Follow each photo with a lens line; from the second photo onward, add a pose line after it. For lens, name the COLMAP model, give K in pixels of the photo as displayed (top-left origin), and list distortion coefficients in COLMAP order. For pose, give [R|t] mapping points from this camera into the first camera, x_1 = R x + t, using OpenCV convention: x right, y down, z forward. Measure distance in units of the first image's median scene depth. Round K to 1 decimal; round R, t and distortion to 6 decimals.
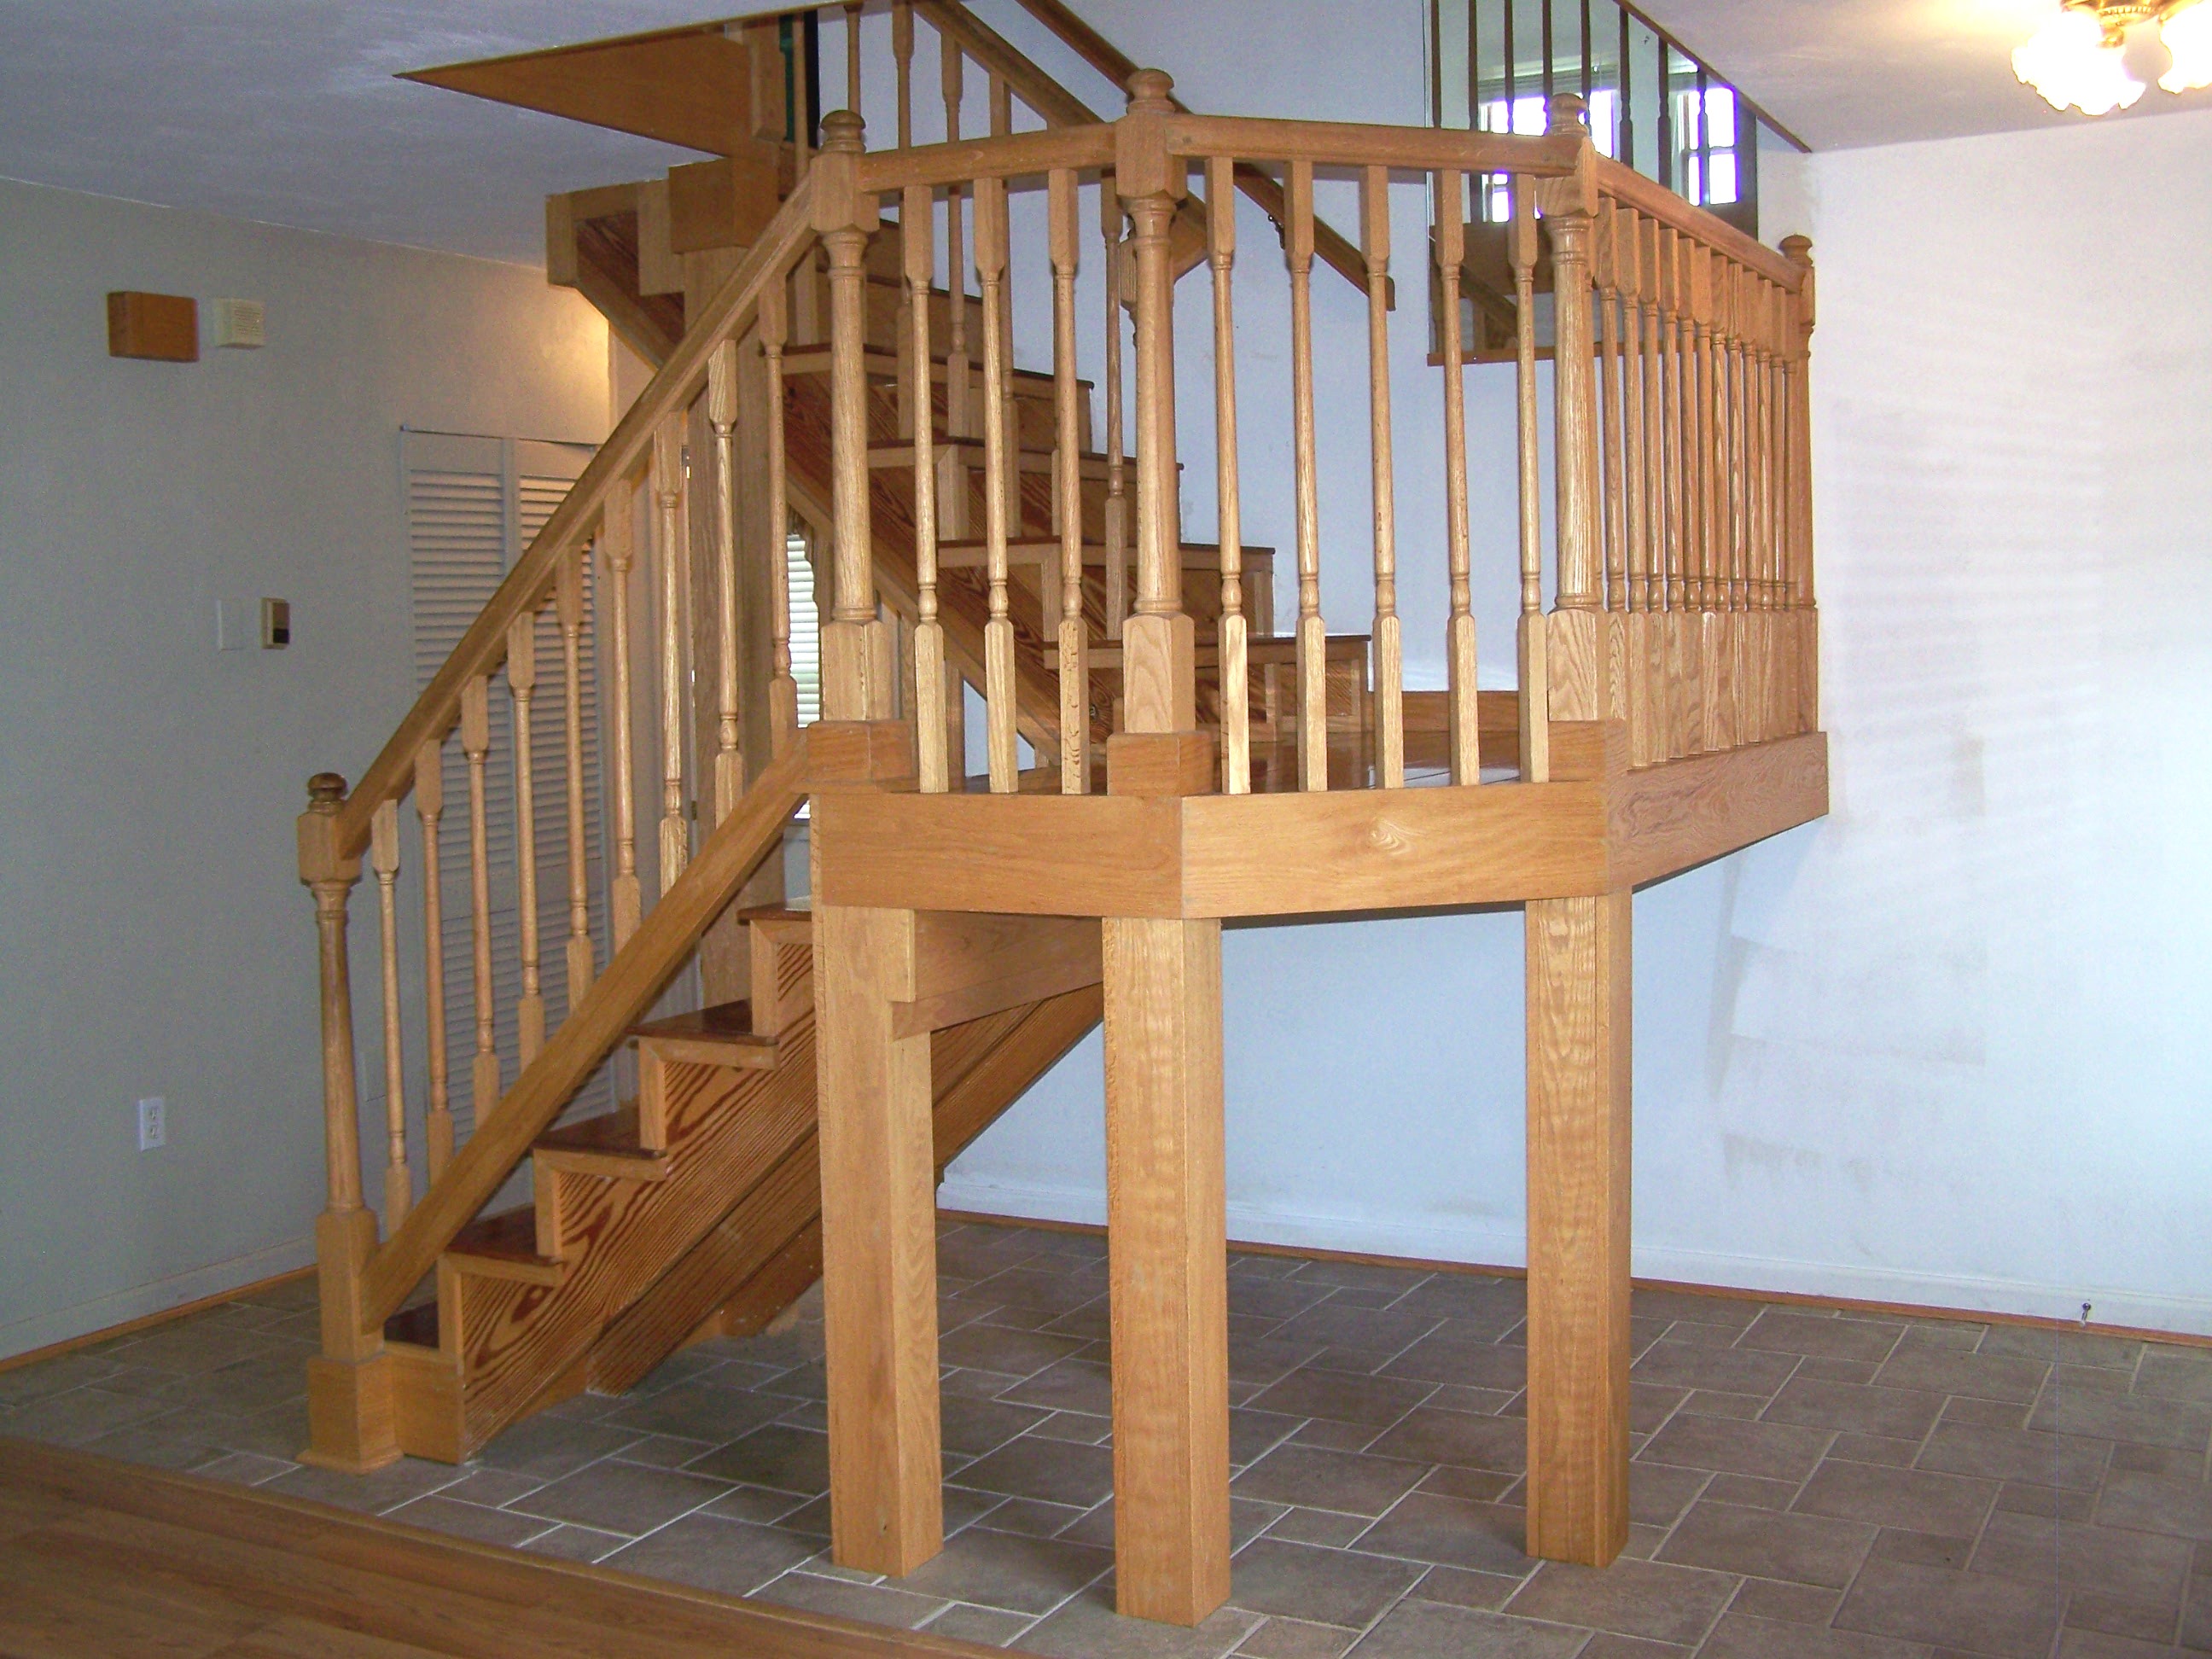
lens RADIAL K [[2515.4, 0, 1105.6], [0, 2515.4, 815.0], [0, 0, 1]] dist [-0.114659, 0.000000]
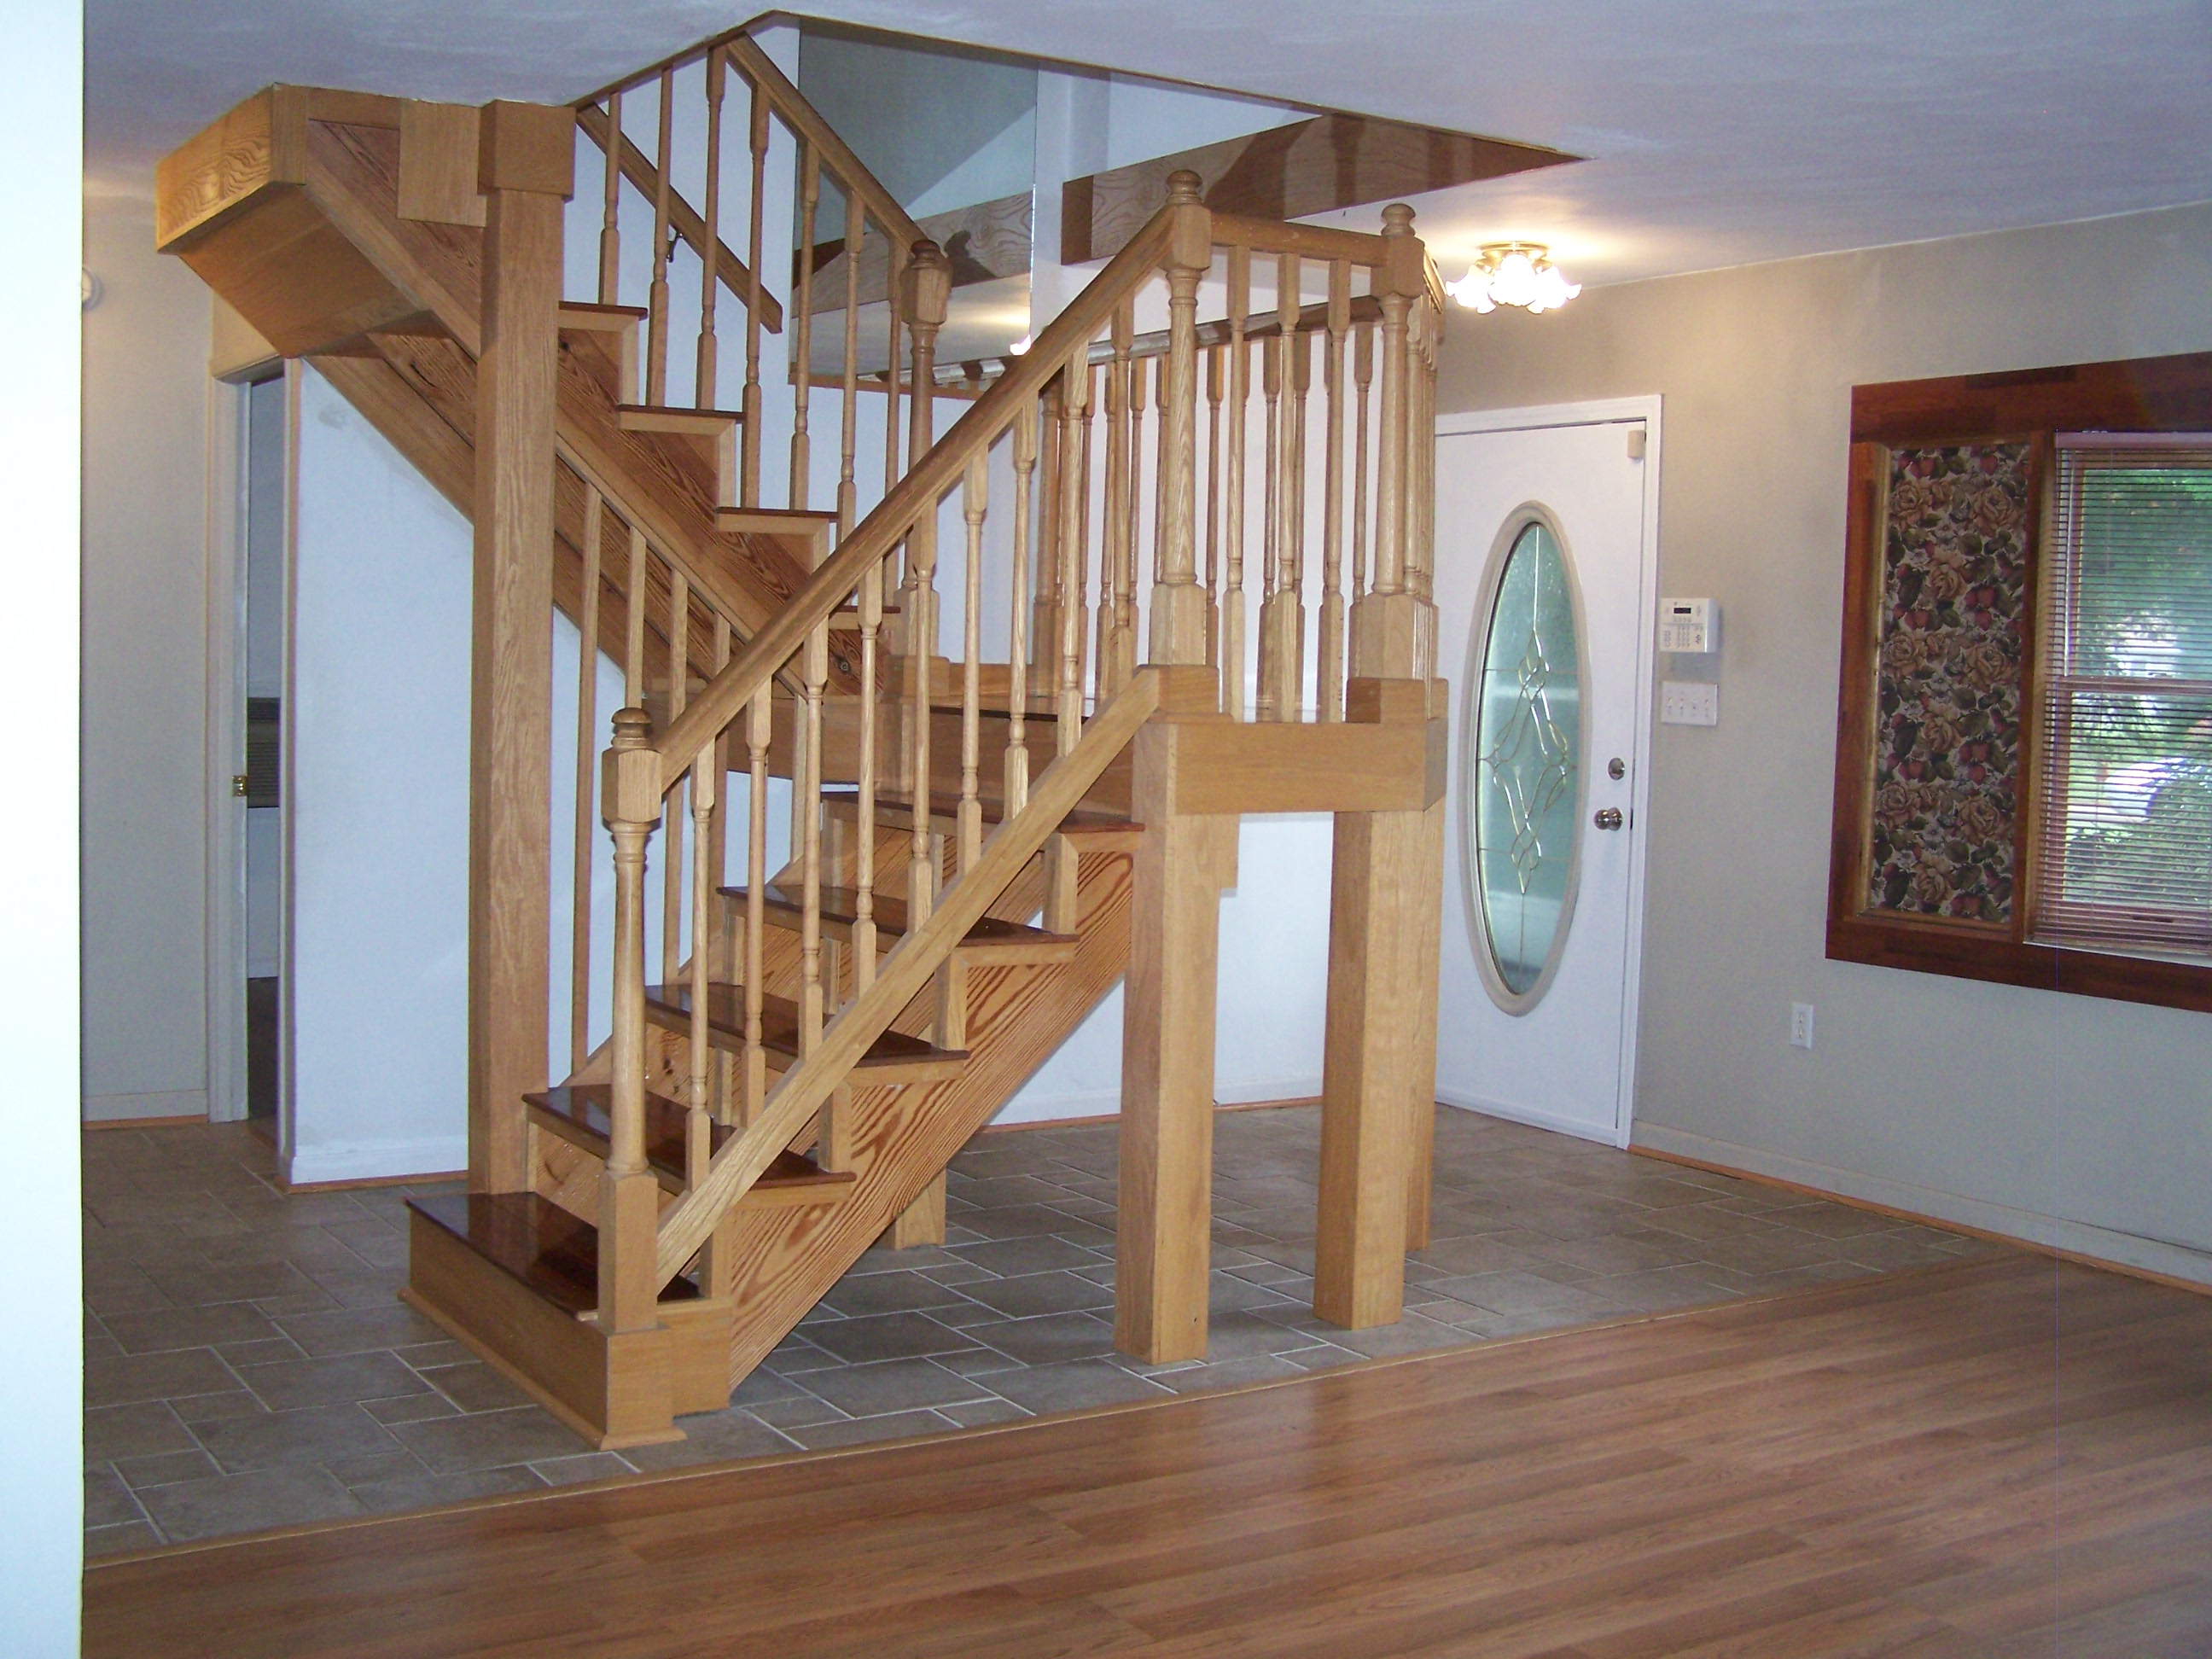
lens RADIAL K [[2515.4, 0, 1108.1], [0, 2515.4, 837.4], [0, 0, 1]] dist [-0.114659, 0.000000]
pose [[0.501519, -0.033333, 0.864504, -1.088249], [0.031703, 0.999294, 0.020138, 0.019508], [-0.864566, 0.017308, 0.502222, 0.379182]]
